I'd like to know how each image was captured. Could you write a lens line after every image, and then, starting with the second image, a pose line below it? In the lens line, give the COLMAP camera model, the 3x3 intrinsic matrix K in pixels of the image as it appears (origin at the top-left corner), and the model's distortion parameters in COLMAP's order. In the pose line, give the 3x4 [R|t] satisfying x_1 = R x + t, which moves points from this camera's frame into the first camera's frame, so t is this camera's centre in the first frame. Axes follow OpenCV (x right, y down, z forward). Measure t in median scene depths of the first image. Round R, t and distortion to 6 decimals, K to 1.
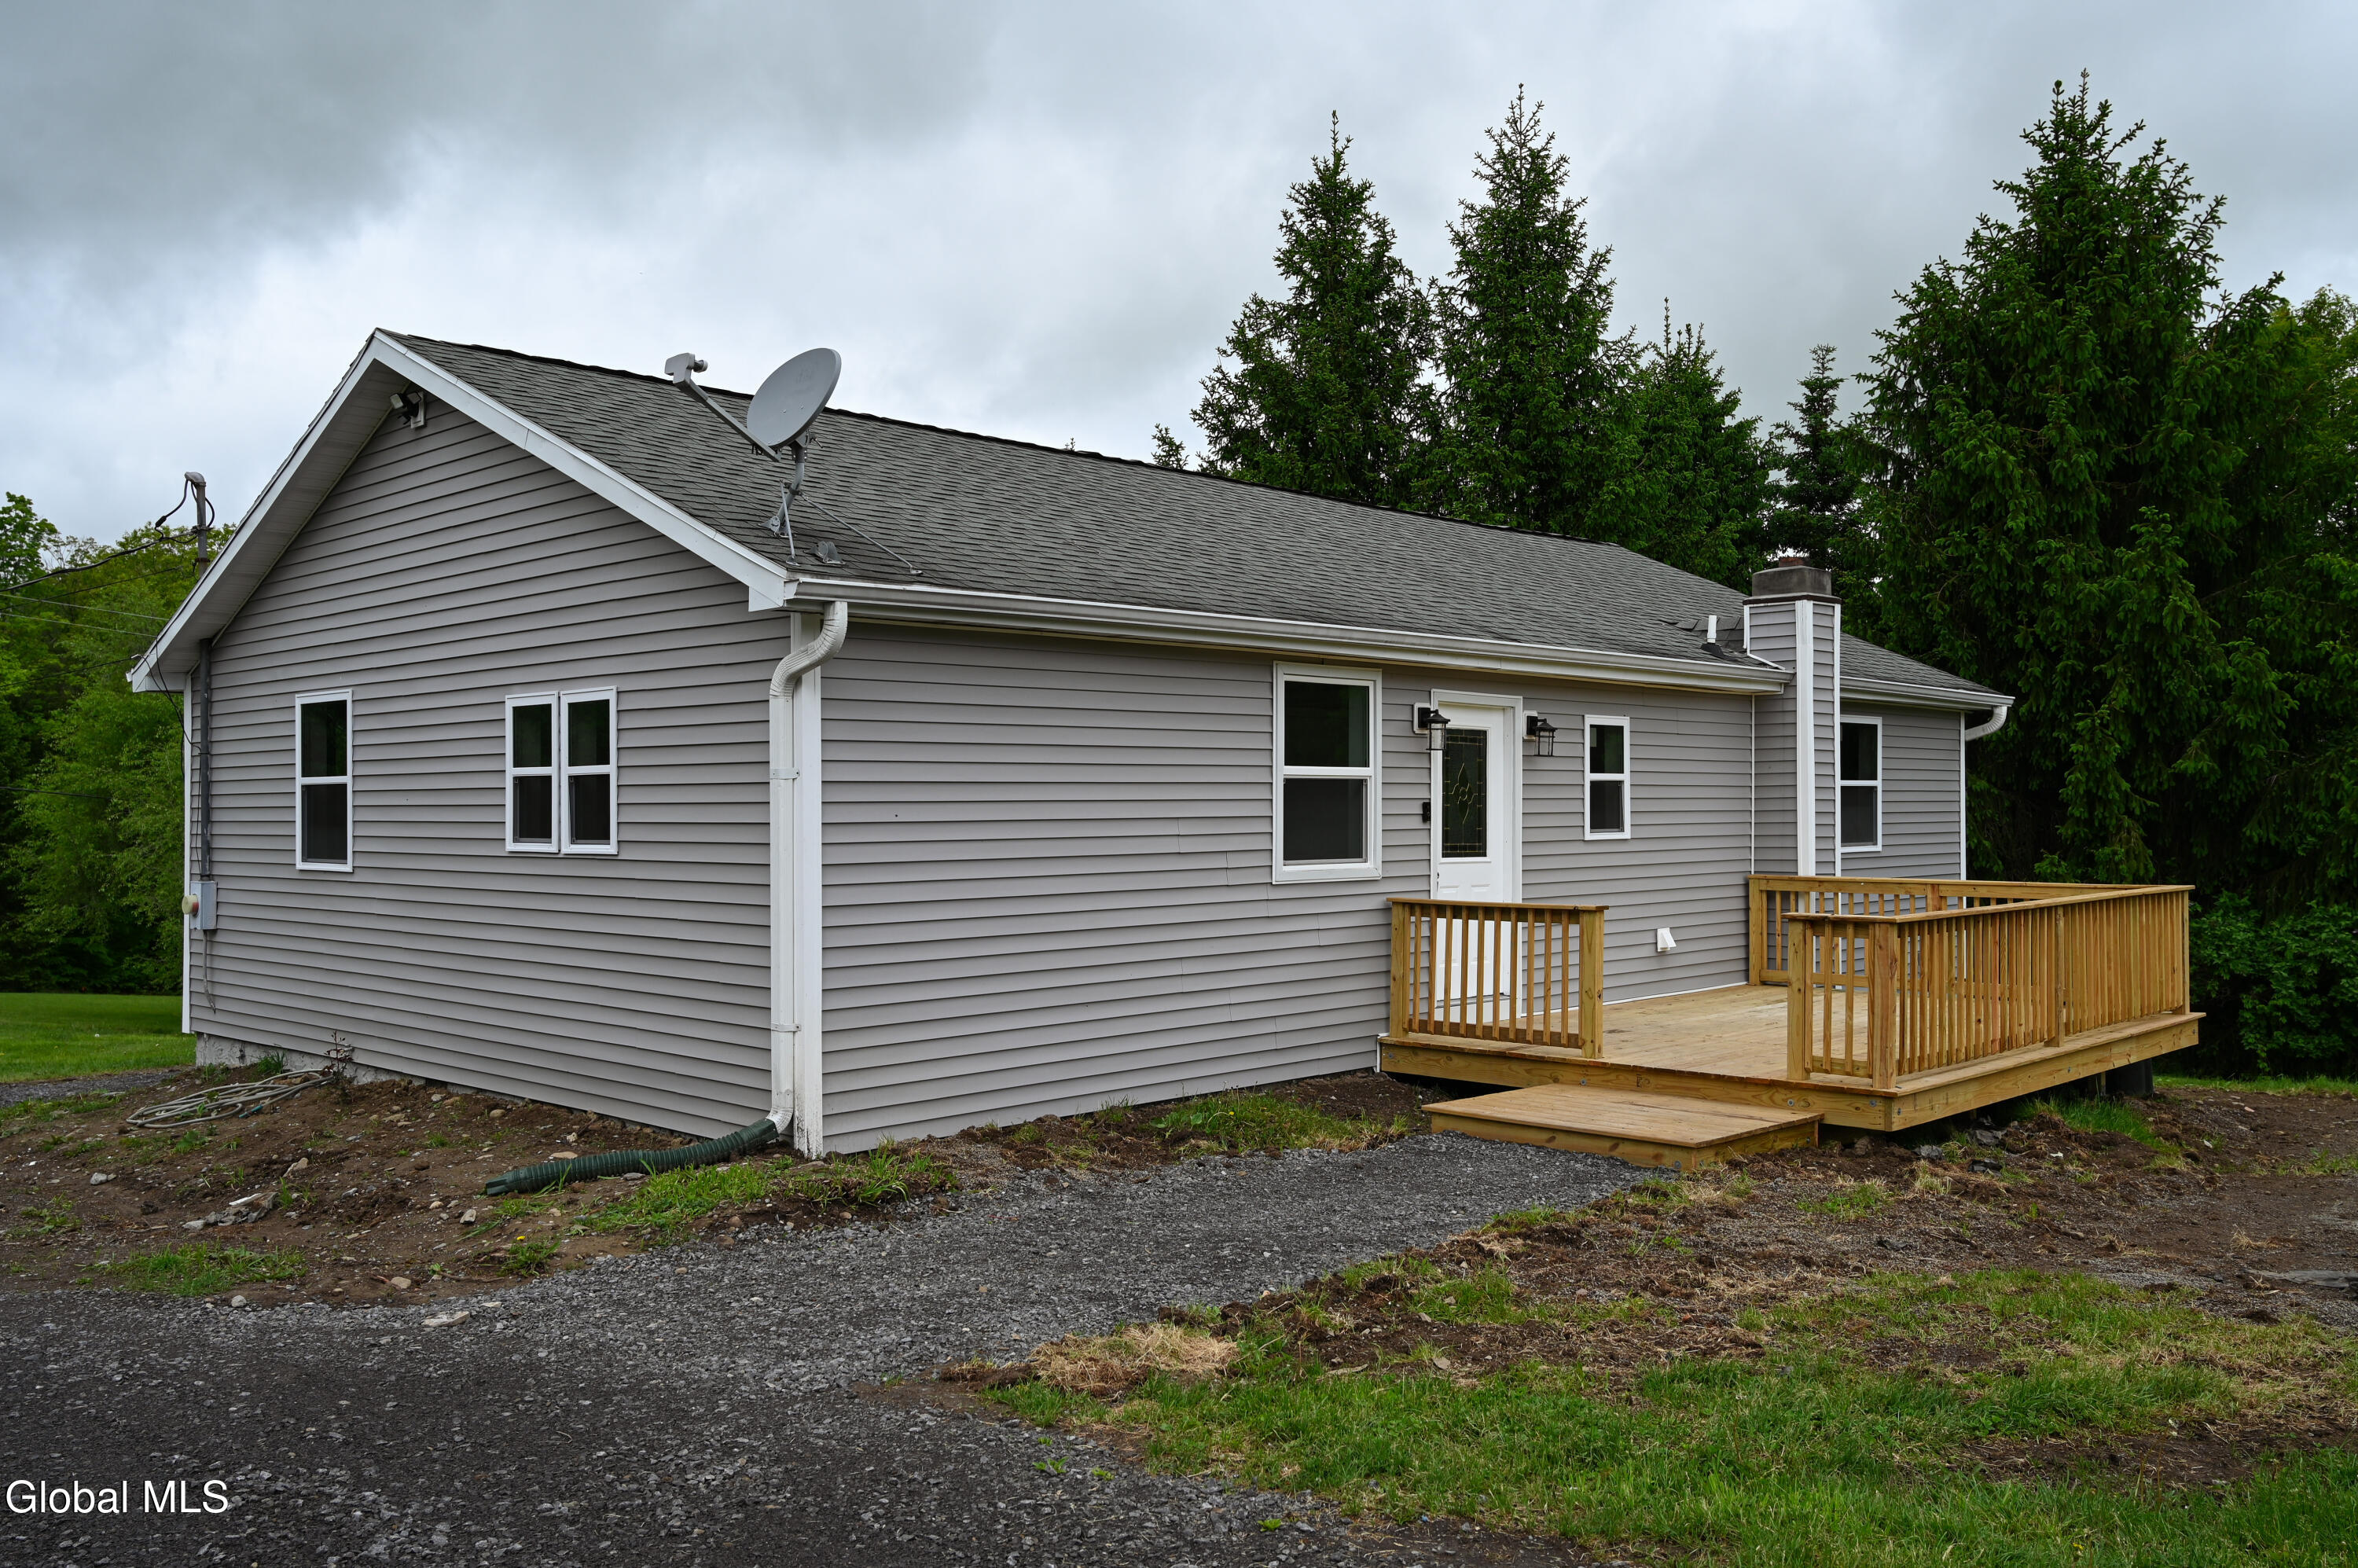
lens RADIAL K [[2002.4, 0, 1181.9], [0, 2002.4, 781.7], [0, 0, 1]] dist [-0.006556, -0.009161]
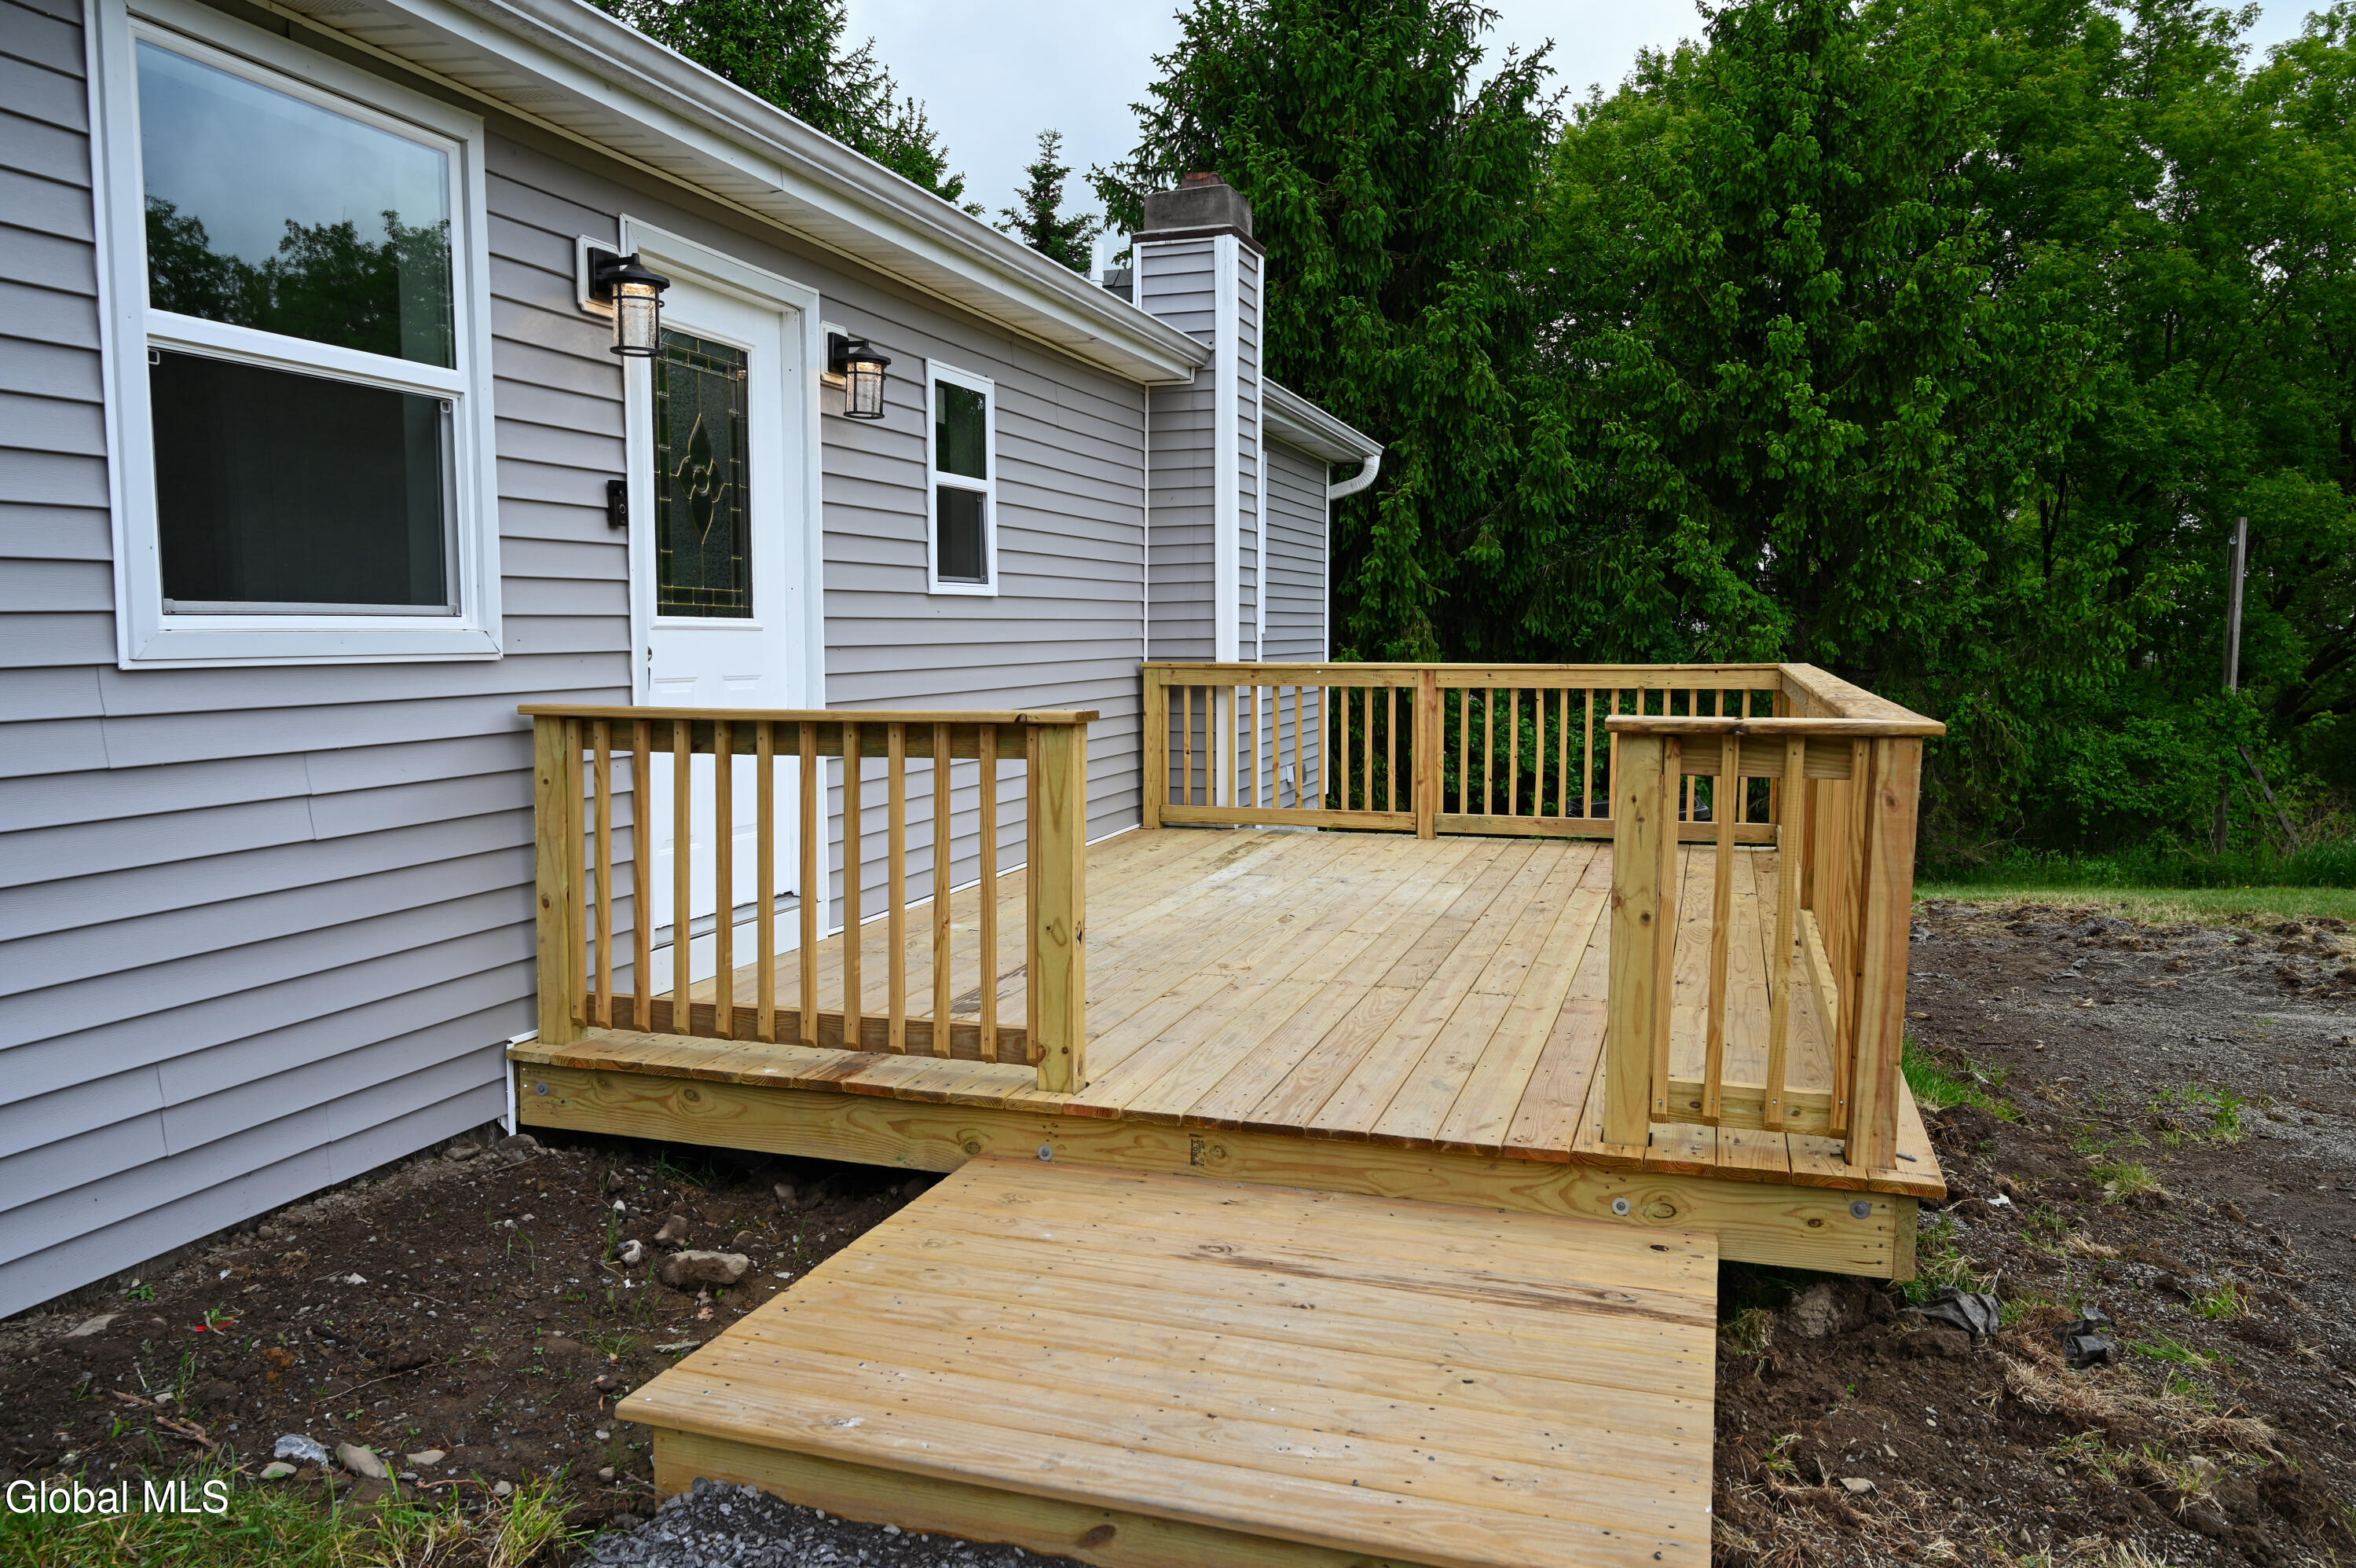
lens RADIAL K [[1647.8, 0, 1199.3], [0, 1647.8, 772.5], [0, 0, 1]] dist [-0.015783, 0.004956]
pose [[0.900122, -0.039419, 0.433852, 0.074622], [-0.001954, 0.995522, 0.094507, 0.036599], [-0.435634, -0.085915, 0.896014, 0.587902]]
